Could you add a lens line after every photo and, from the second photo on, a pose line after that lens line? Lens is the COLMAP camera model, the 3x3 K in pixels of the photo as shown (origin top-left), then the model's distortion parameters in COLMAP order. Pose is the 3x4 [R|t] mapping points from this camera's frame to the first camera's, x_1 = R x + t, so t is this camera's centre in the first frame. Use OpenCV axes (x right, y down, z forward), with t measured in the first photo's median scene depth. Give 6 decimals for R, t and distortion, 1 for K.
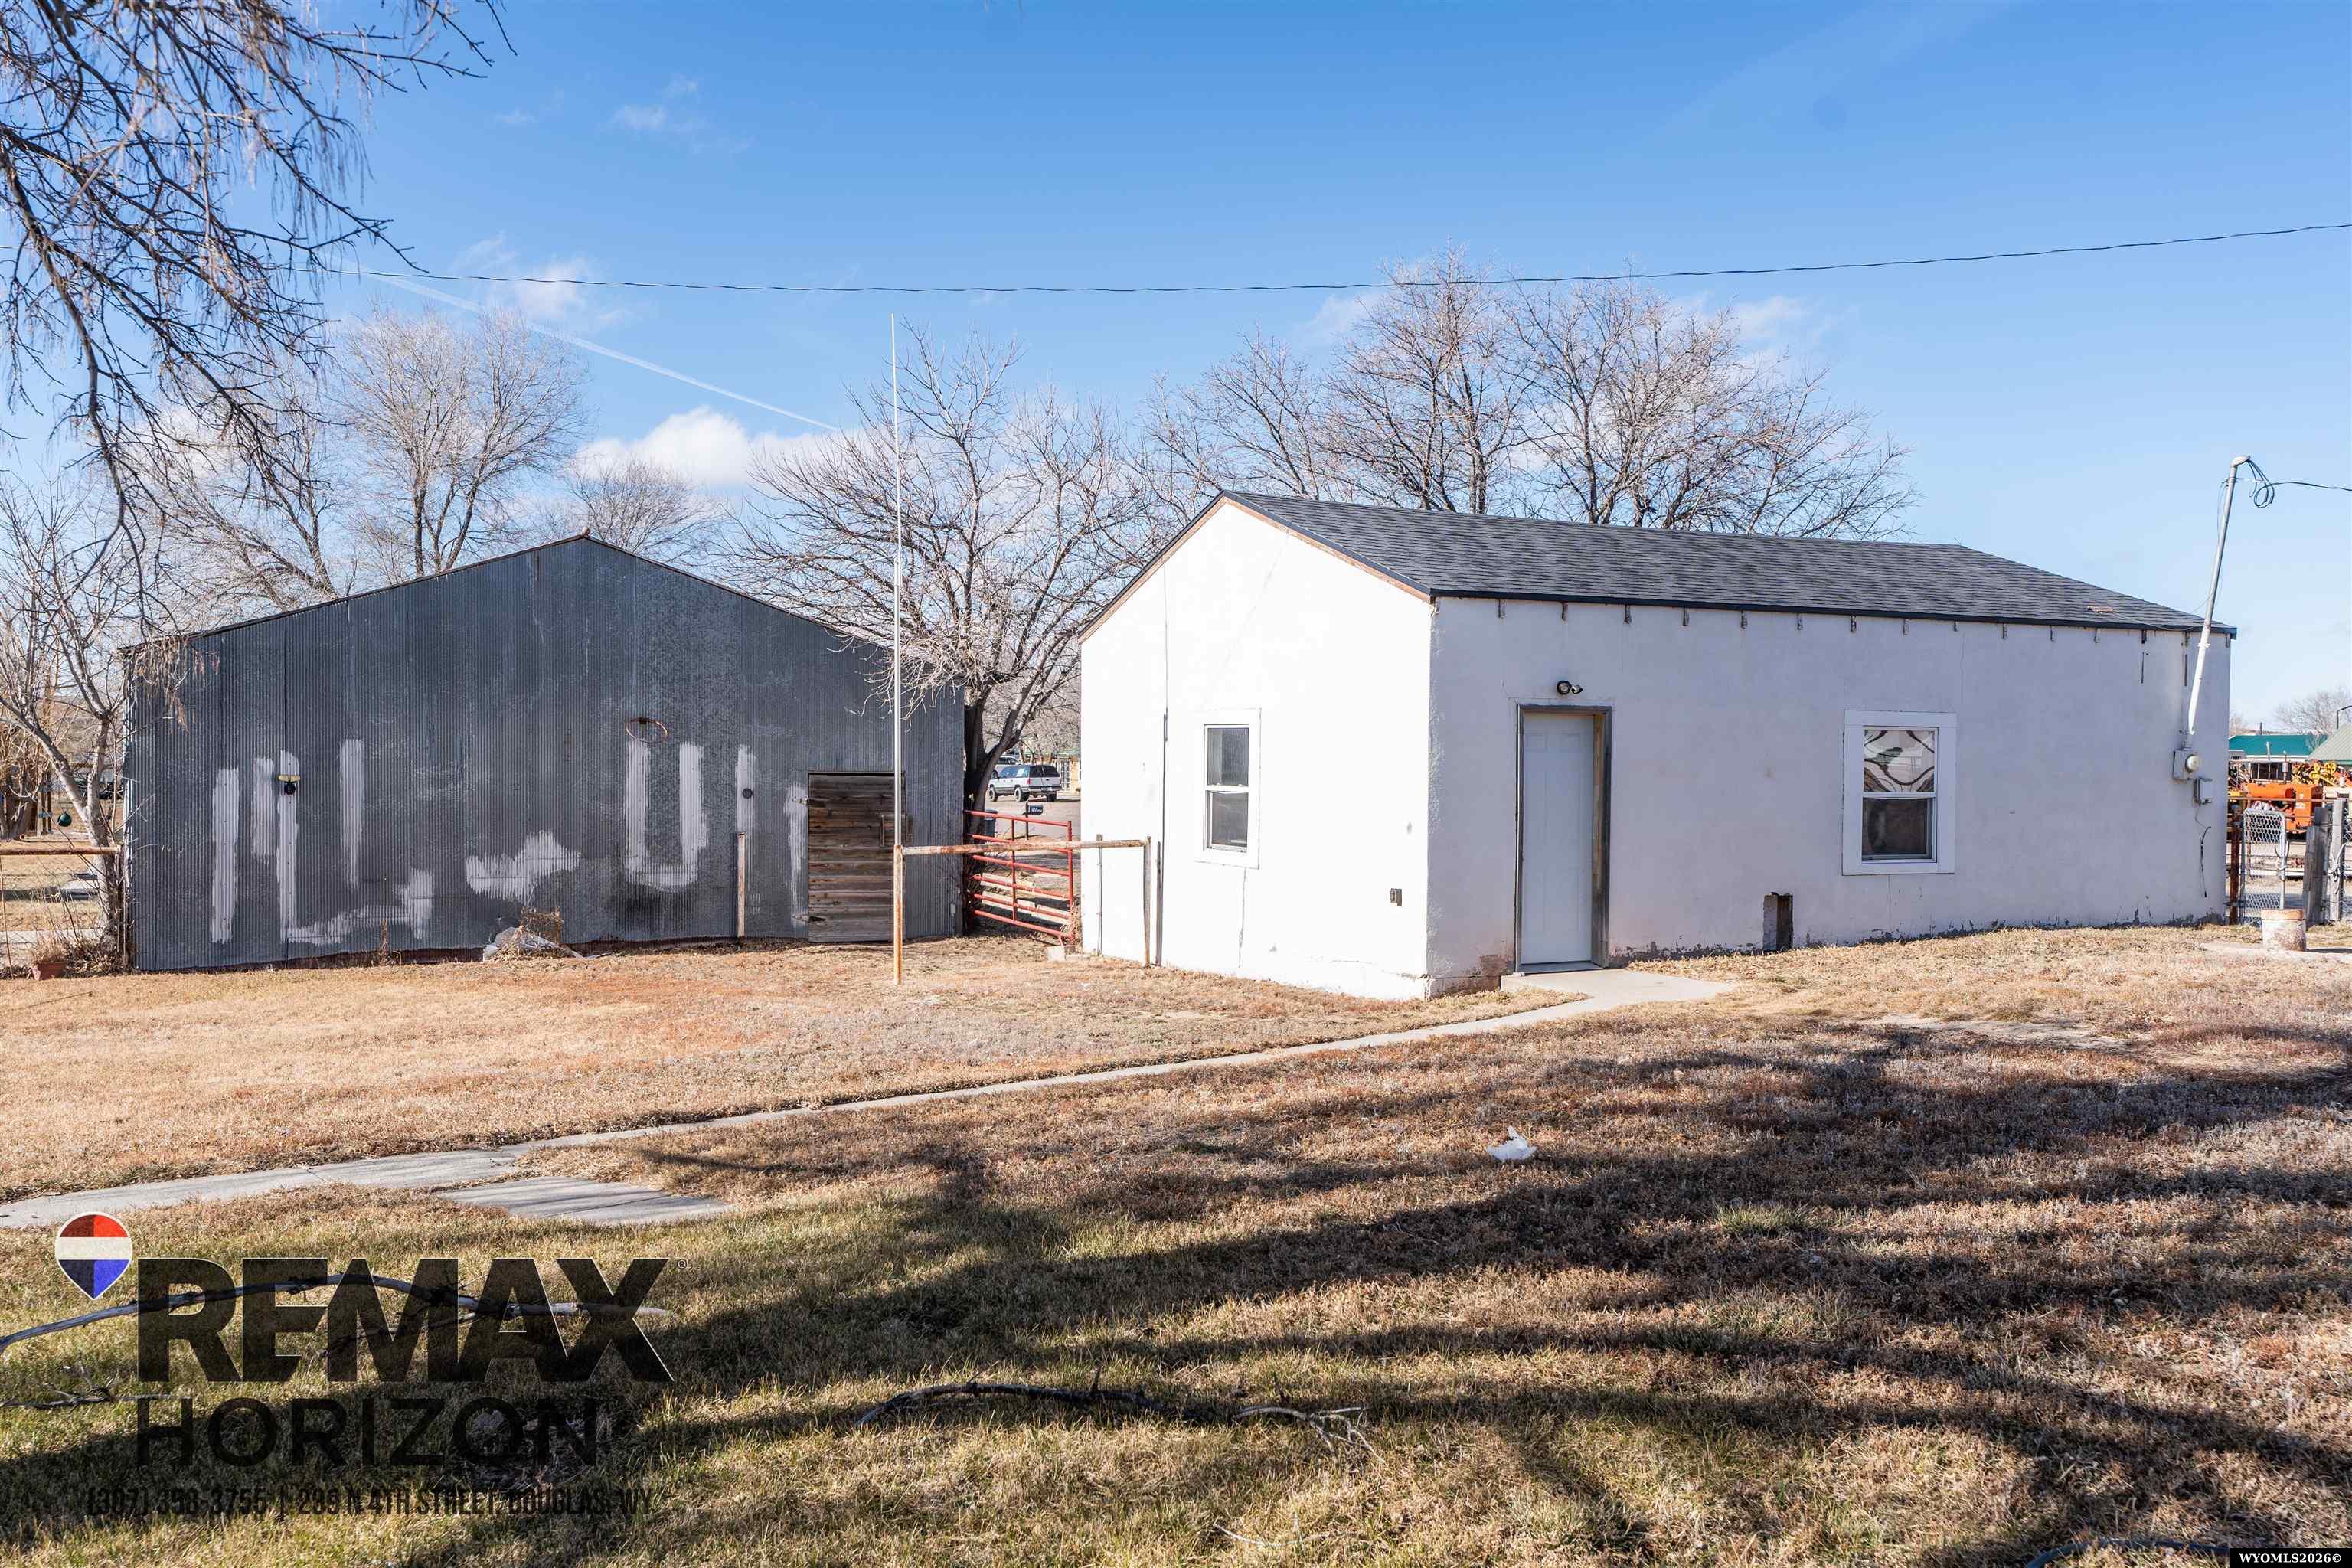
lens RADIAL K [[1940.6, 0, 1173.2], [0, 1940.6, 778.2], [0, 0, 1]] dist [0.008163, 0.014094]
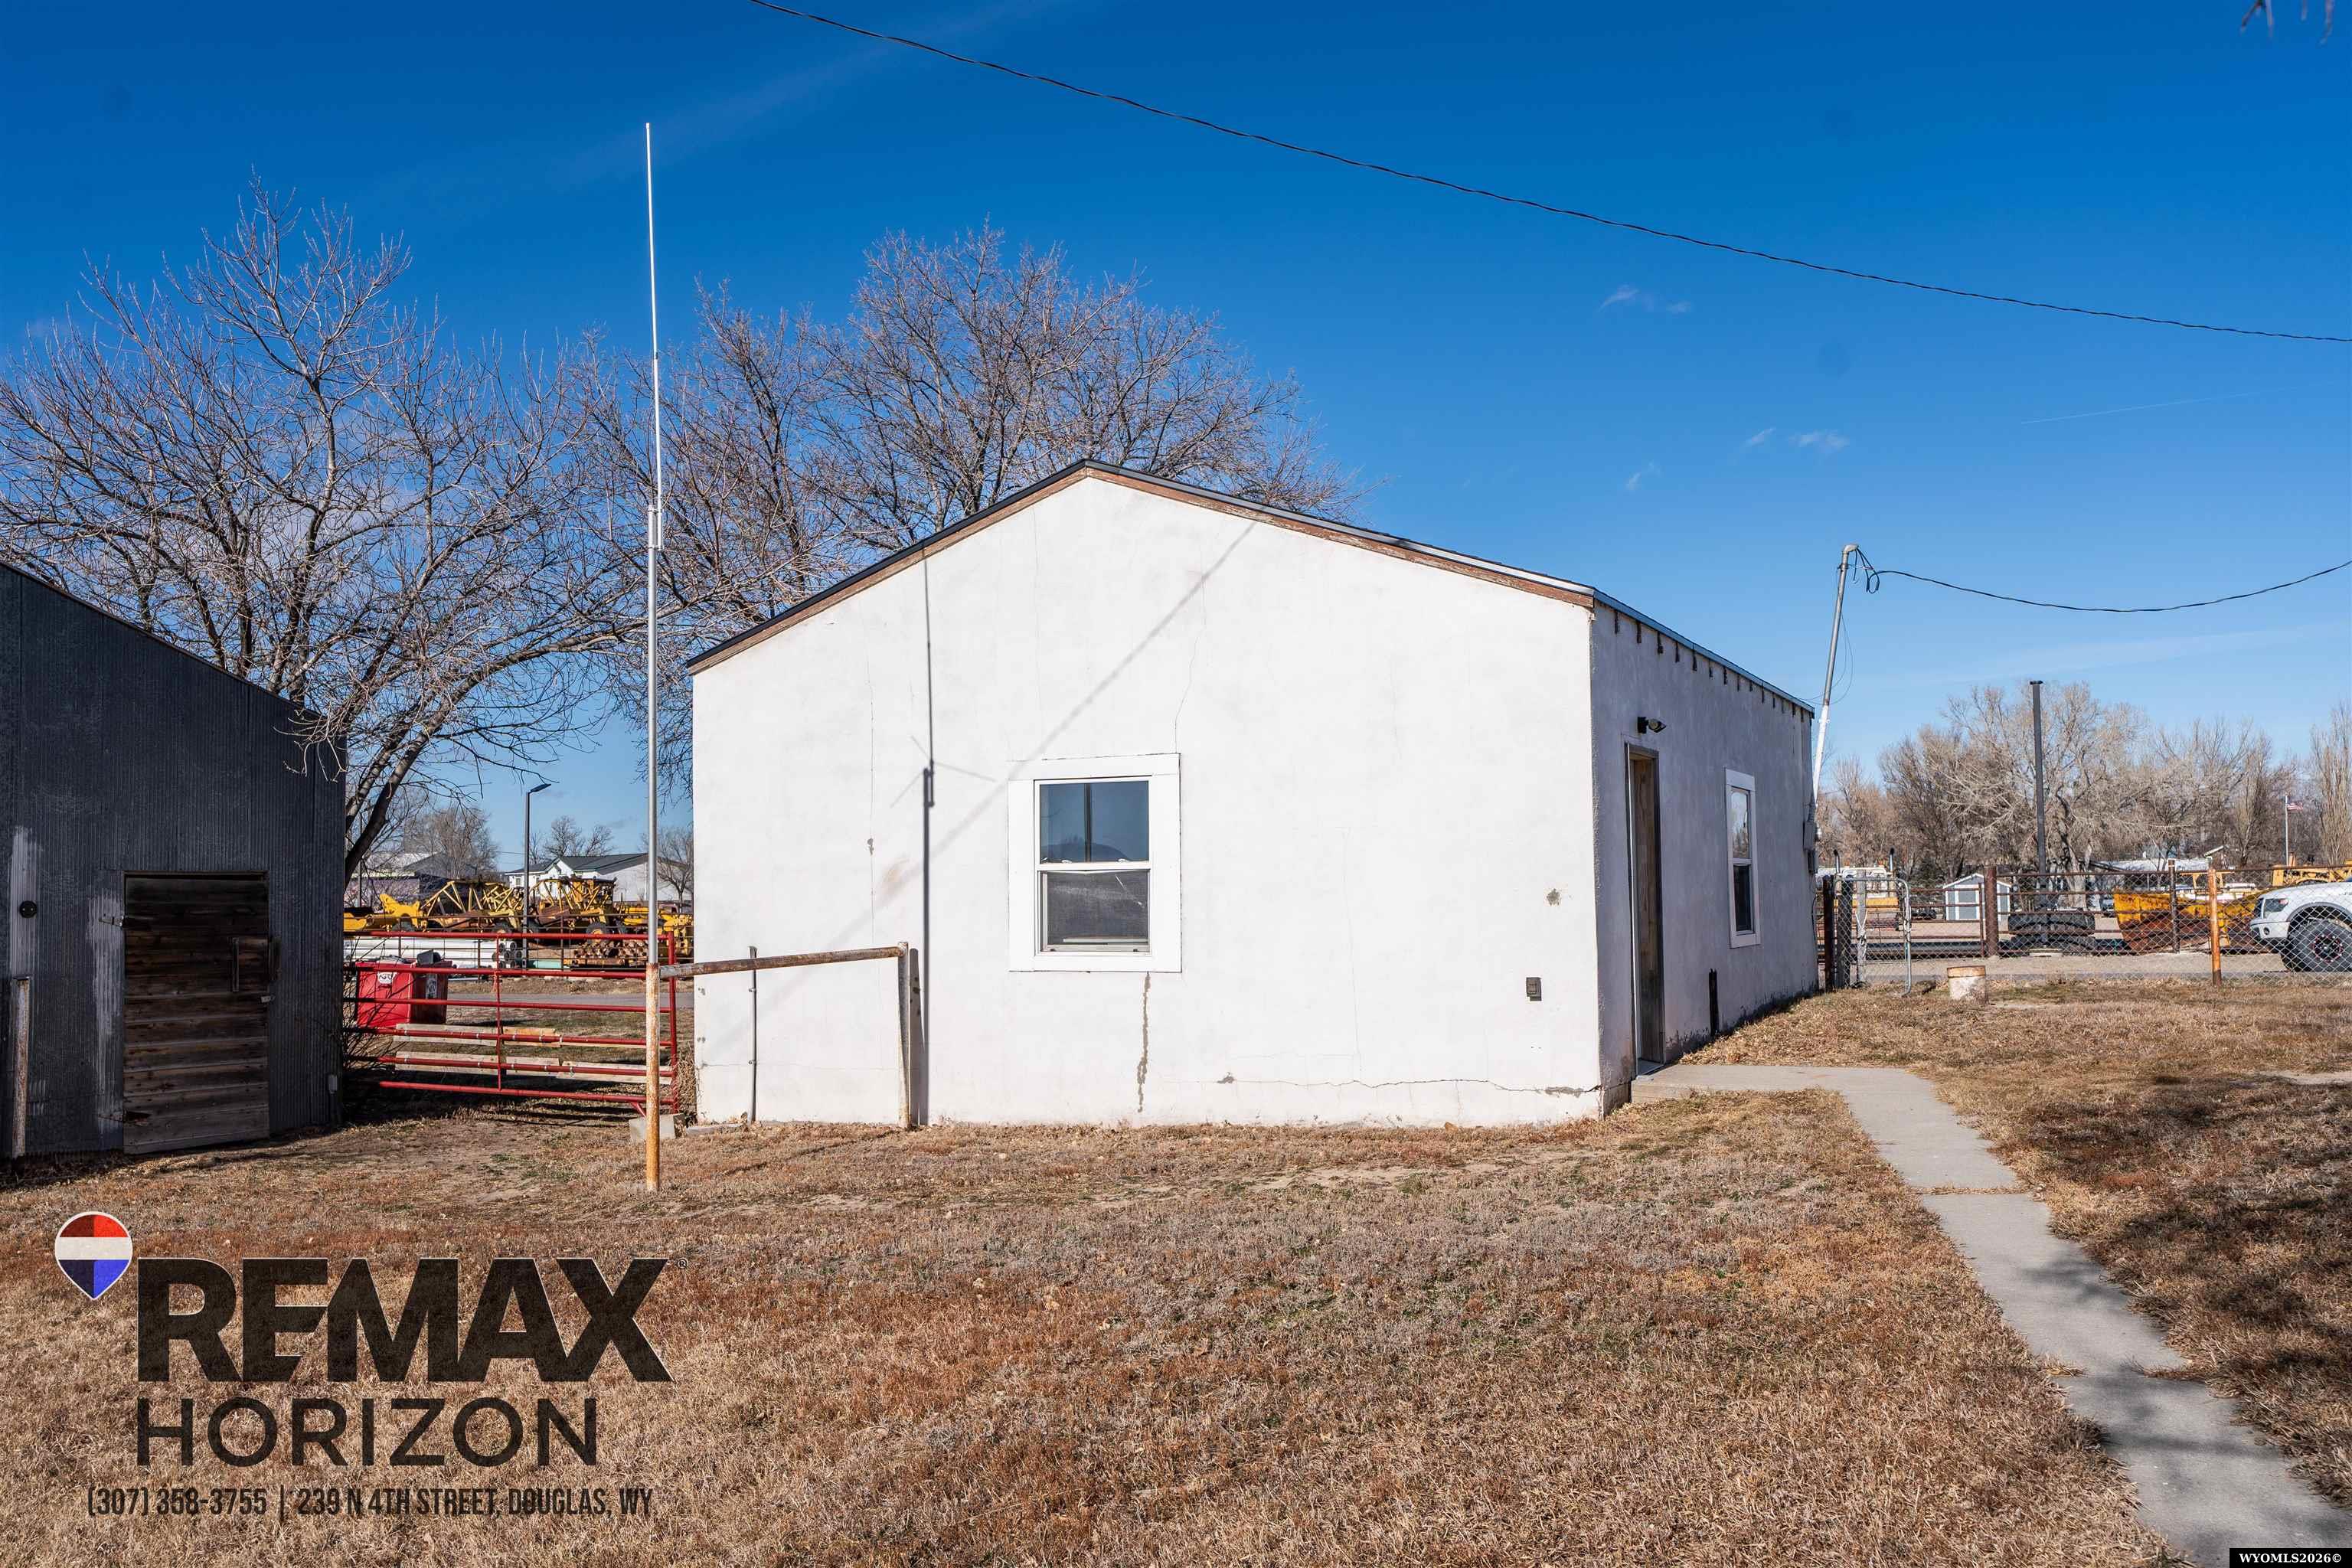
lens RADIAL K [[1940.6, 0, 1172.2], [0, 1940.6, 787.1], [0, 0, 1]] dist [0.008163, 0.014094]
pose [[0.781964, 0.015495, 0.623132, -0.317380], [0.028133, 0.997795, -0.060115, 0.016202], [-0.622689, 0.064539, 0.779803, 0.324477]]
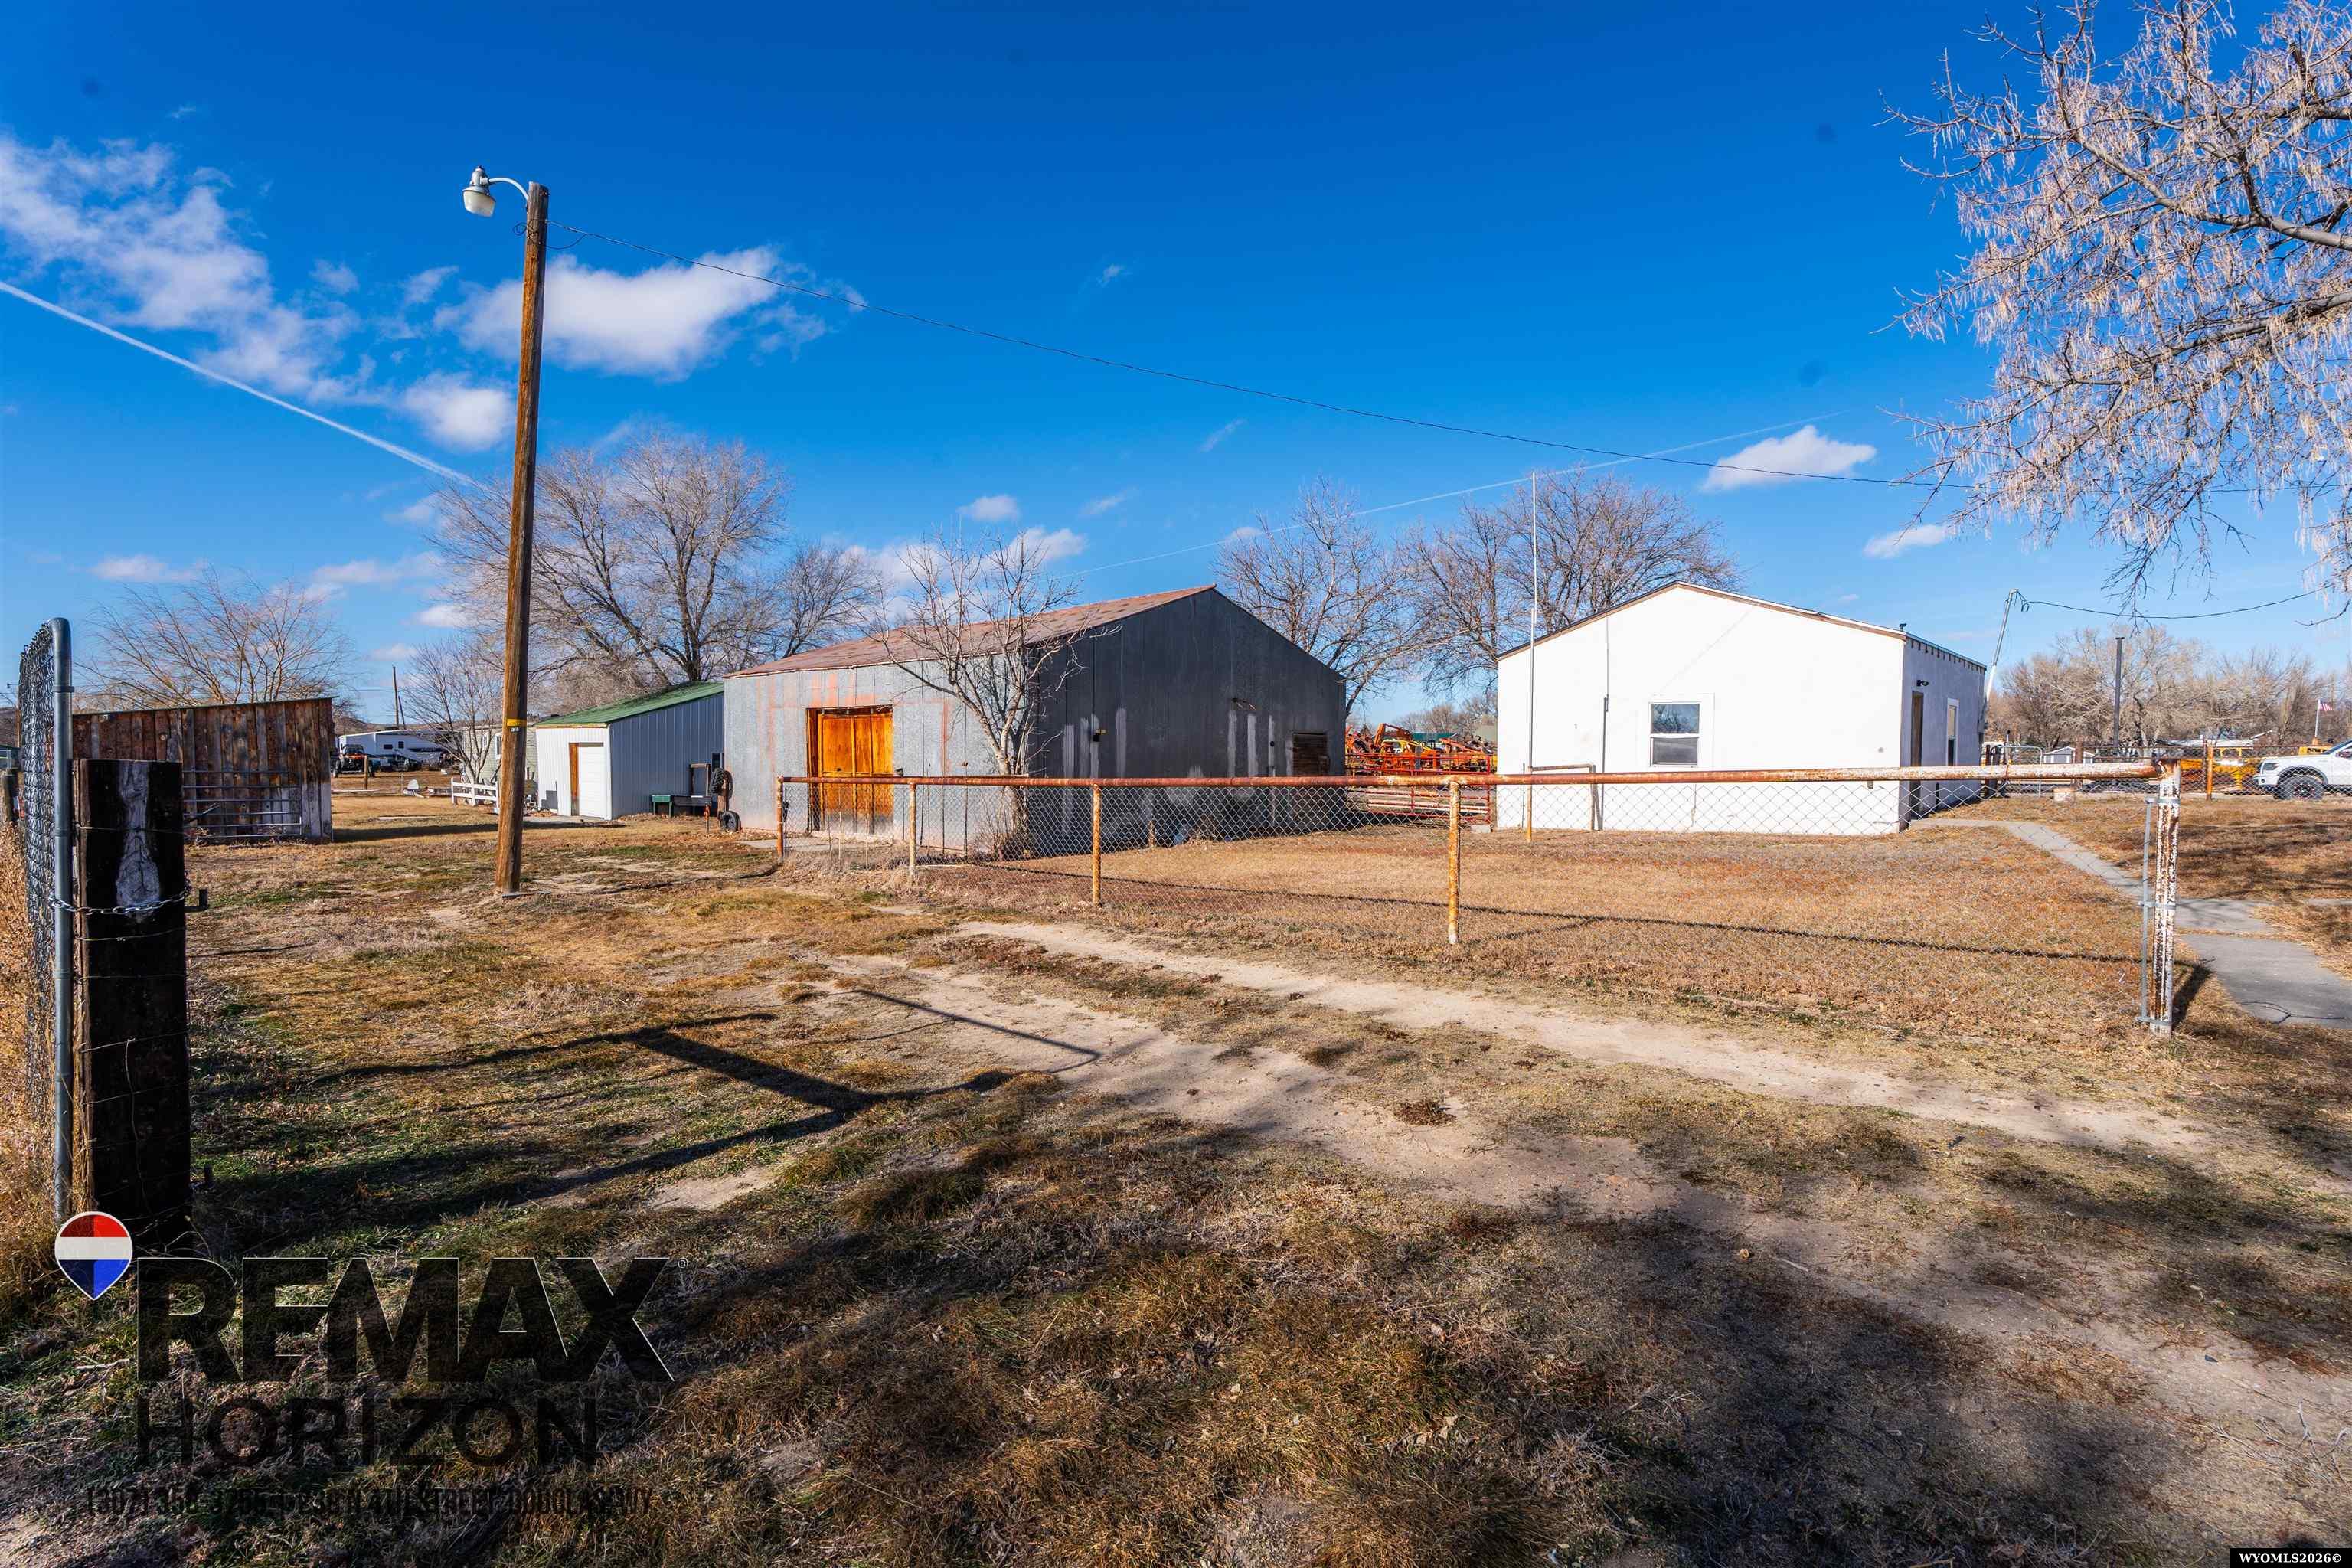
lens RADIAL K [[1089.1, 0, 1184.2], [0, 1089.1, 780.5], [0, 0, 1]] dist [0.014530, 0.000177]
pose [[0.925603, -0.012800, 0.378279, -0.656697], [0.005121, 0.999760, 0.021300, 0.019510], [-0.378461, -0.017778, 0.925446, 0.140664]]
